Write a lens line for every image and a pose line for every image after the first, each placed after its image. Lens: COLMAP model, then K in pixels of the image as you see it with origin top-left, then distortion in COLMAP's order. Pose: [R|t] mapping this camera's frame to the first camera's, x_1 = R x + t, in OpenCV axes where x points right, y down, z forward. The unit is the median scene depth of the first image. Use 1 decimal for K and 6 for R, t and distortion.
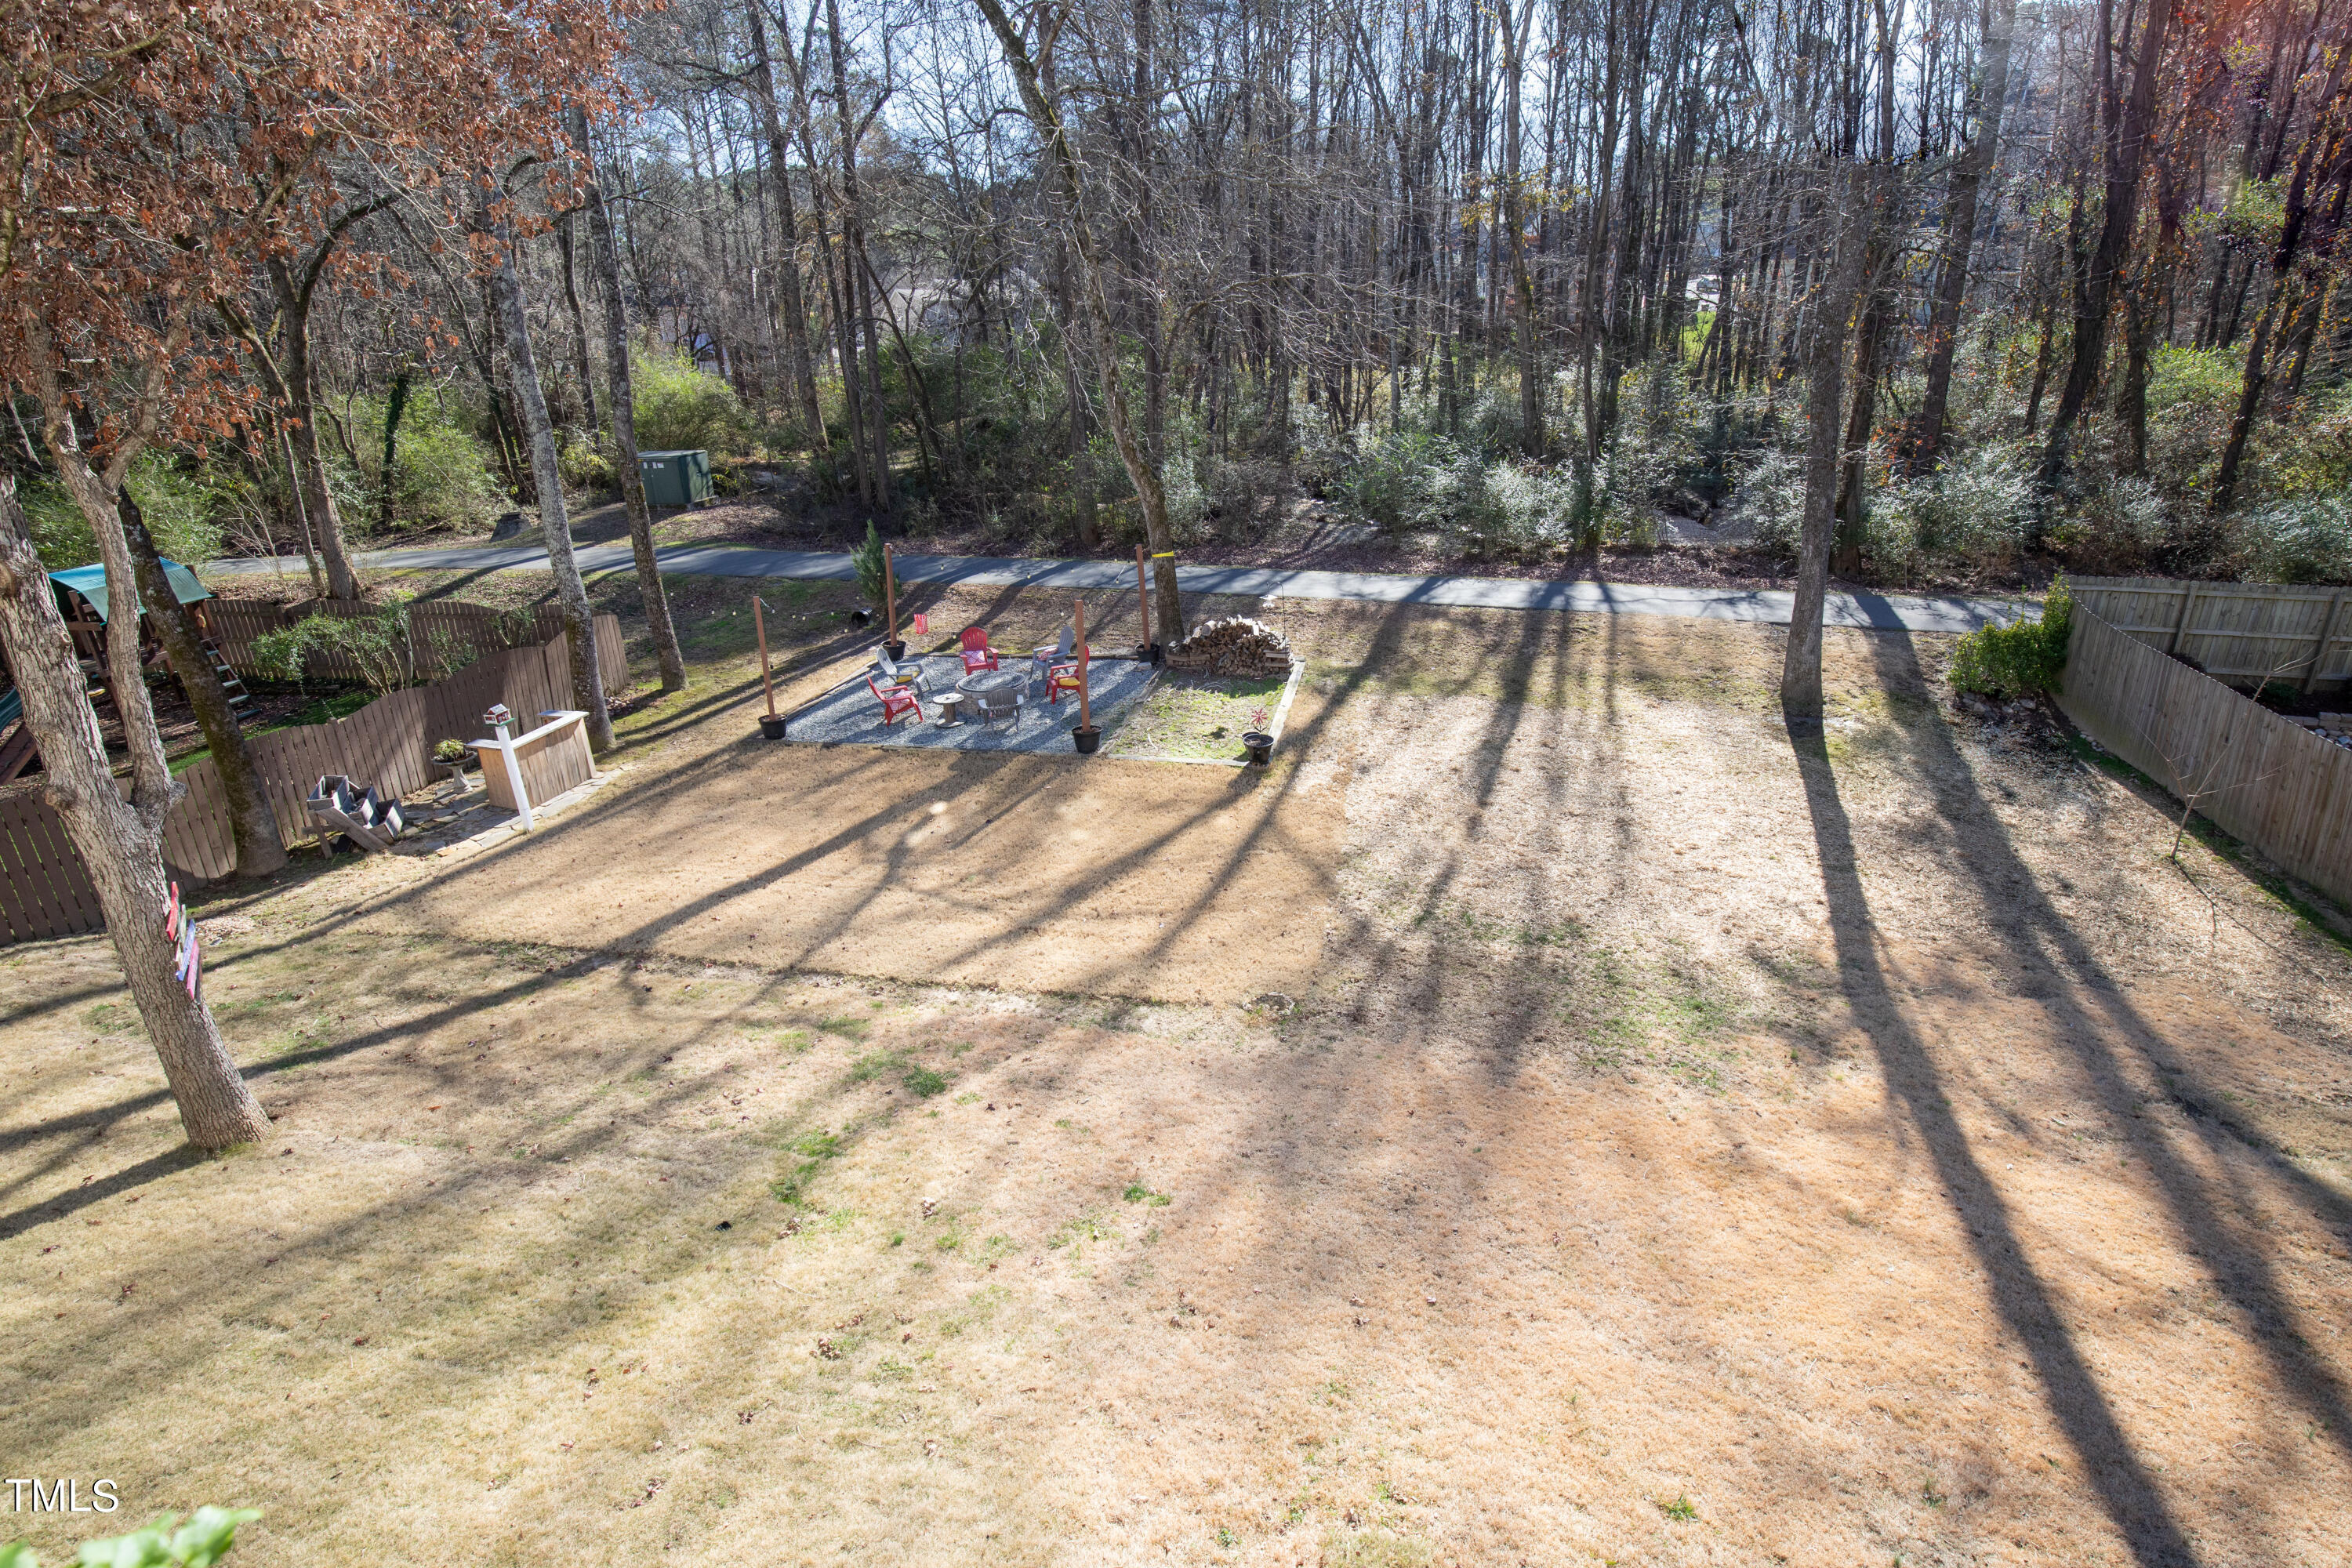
lens RADIAL K [[1077.6, 0, 1191.9], [0, 1077.6, 782.3], [0, 0, 1]] dist [-0.030465, 0.001555]
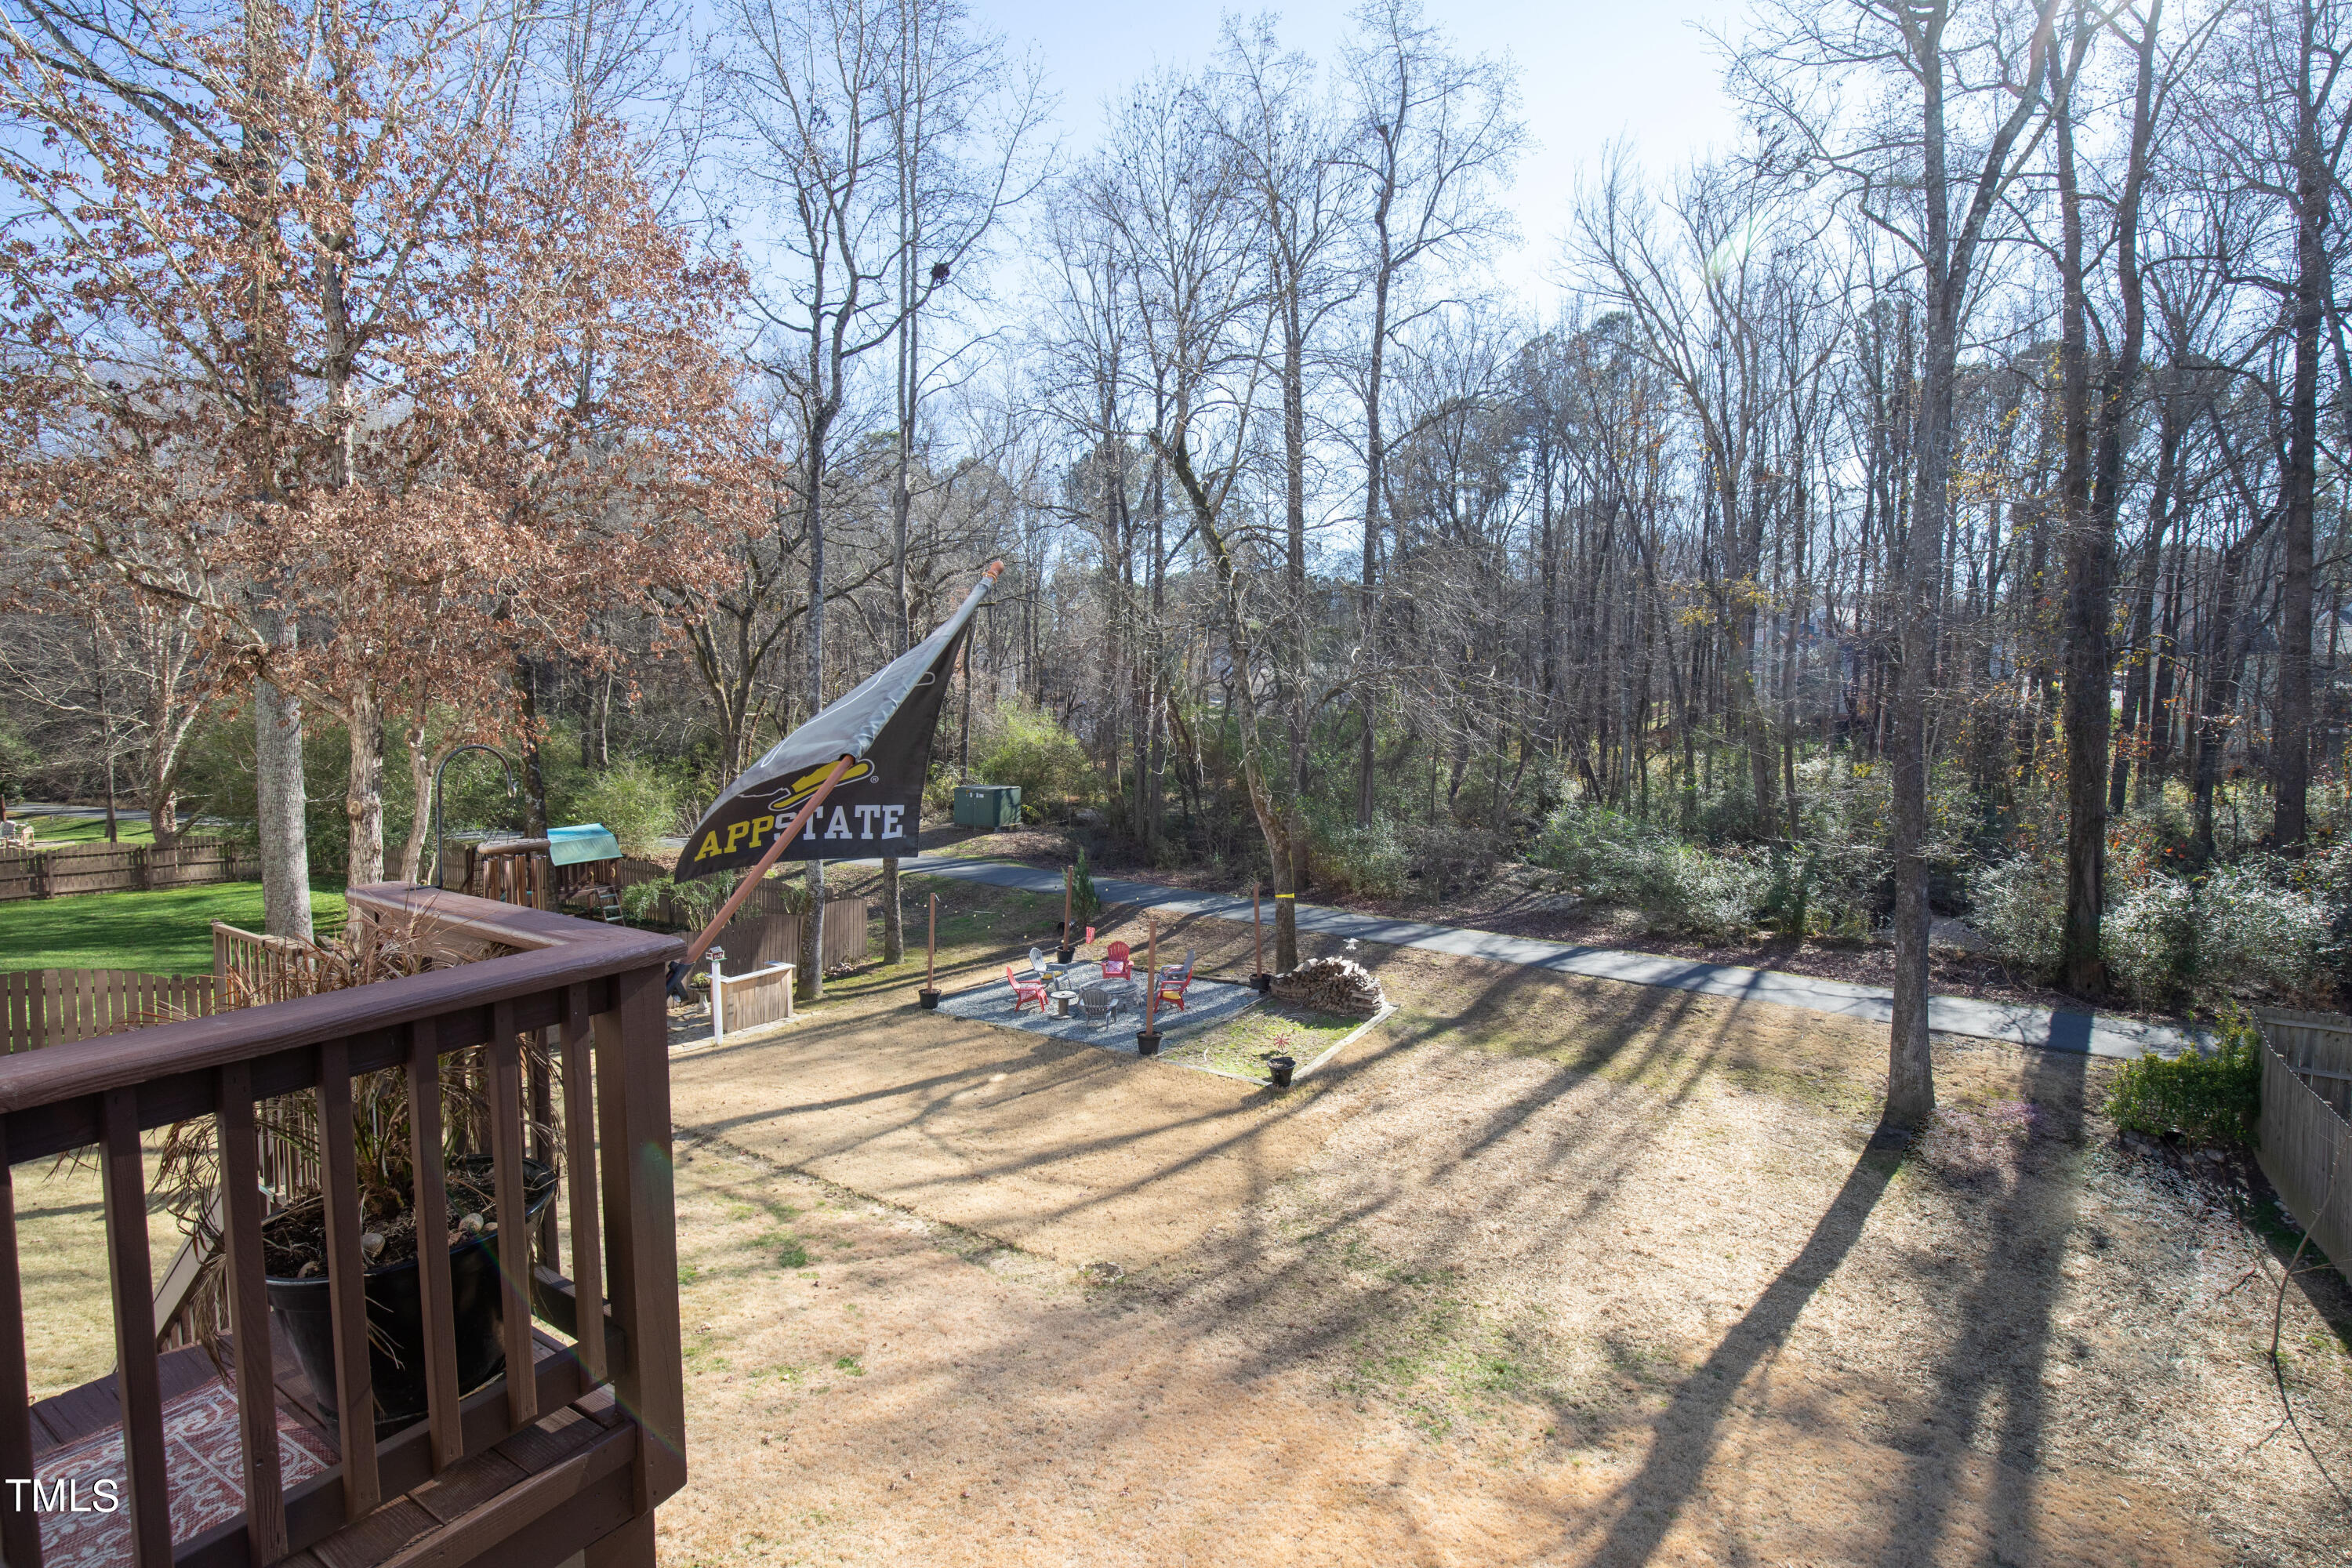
lens RADIAL K [[1077.6, 0, 1191.9], [0, 1077.6, 782.3], [0, 0, 1]] dist [-0.030465, 0.001555]
pose [[0.932431, 0.055183, -0.357109, 0.372142], [-0.167296, 0.941900, -0.291269, 0.026589], [0.320288, 0.331331, 0.887488, -0.085112]]
